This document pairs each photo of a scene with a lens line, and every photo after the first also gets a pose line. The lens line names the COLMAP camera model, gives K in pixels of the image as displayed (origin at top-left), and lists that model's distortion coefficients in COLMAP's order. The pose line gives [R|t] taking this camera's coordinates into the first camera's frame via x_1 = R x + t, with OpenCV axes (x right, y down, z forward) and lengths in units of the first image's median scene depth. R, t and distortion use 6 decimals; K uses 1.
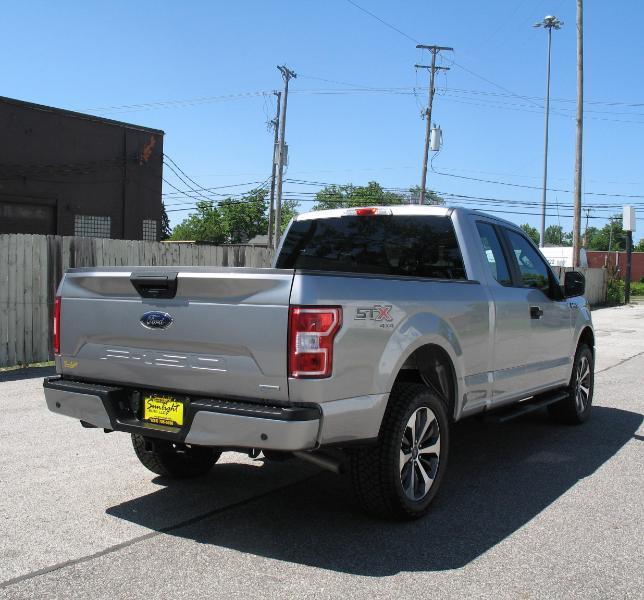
lens RADIAL K [[818.2, 0, 298.0], [0, 818.2, 303.7], [0, 0, 1]] dist [-0.115593, 0.000000]
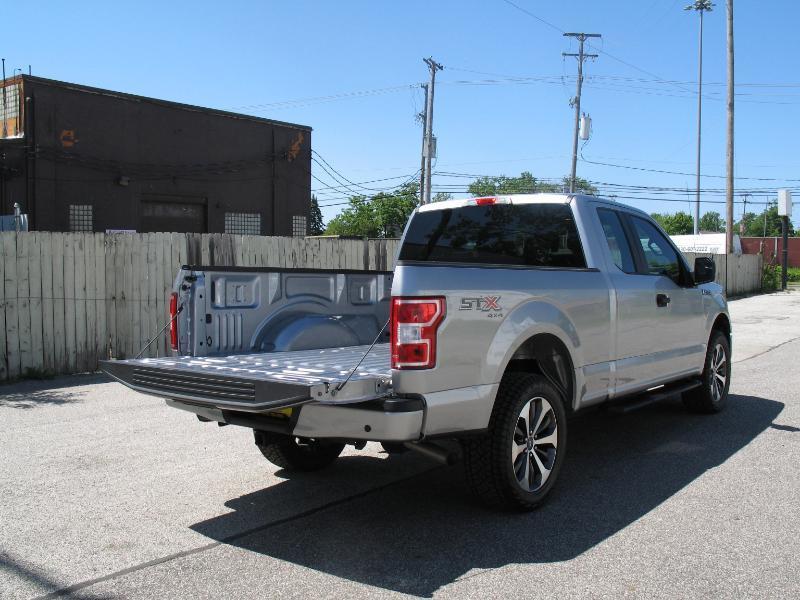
lens RADIAL K [[817.6, 0, 401.6], [0, 817.6, 303.3], [0, 0, 1]] dist [-0.109382, 0.000000]
pose [[0.997840, -0.018368, -0.063073, 0.044354], [0.018862, 0.999796, 0.007236, 0.002060], [0.062927, -0.008410, 0.997983, 0.002862]]
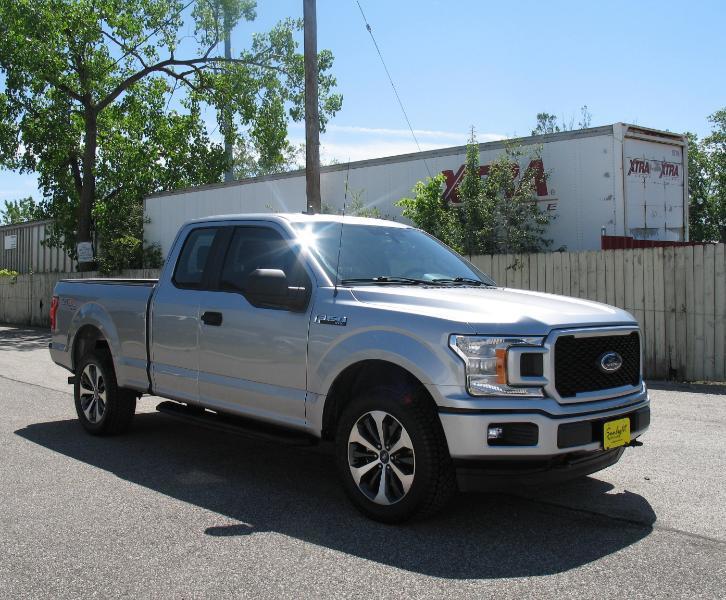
lens RADIAL K [[816.6, 0, 357.6], [0, 816.6, 293.2], [0, 0, 1]] dist [-0.115565, 0.000000]
pose [[-0.236661, -0.006905, -0.971568, 1.287476], [-0.033940, 0.999423, 0.001164, -0.026406], [0.970999, 0.033251, -0.236759, 1.555010]]
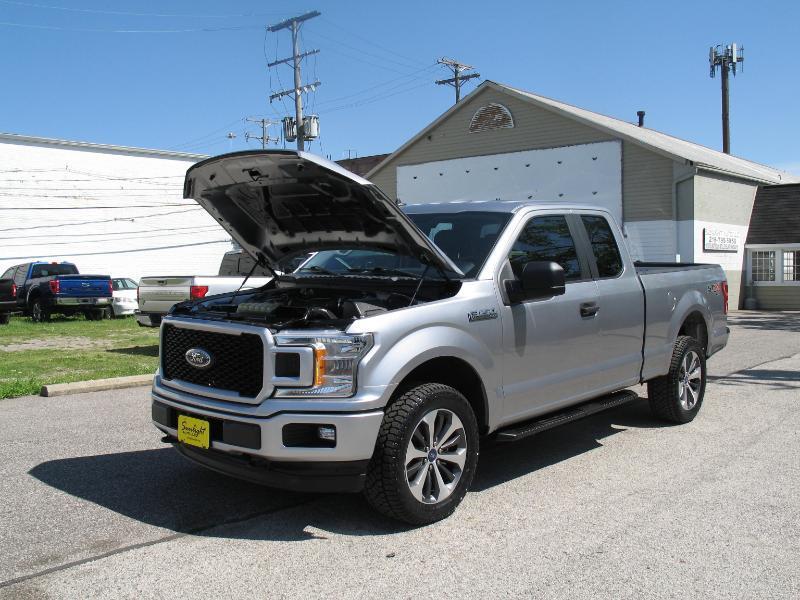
lens RADIAL K [[817.6, 0, 391.2], [0, 817.6, 281.0], [0, 0, 1]] dist [-0.109382, 0.000000]
pose [[-0.984728, -0.024107, 0.172422, 0.117608], [-0.013733, 0.998037, 0.061110, -0.089884], [-0.173556, 0.057809, -0.983126, 2.352577]]
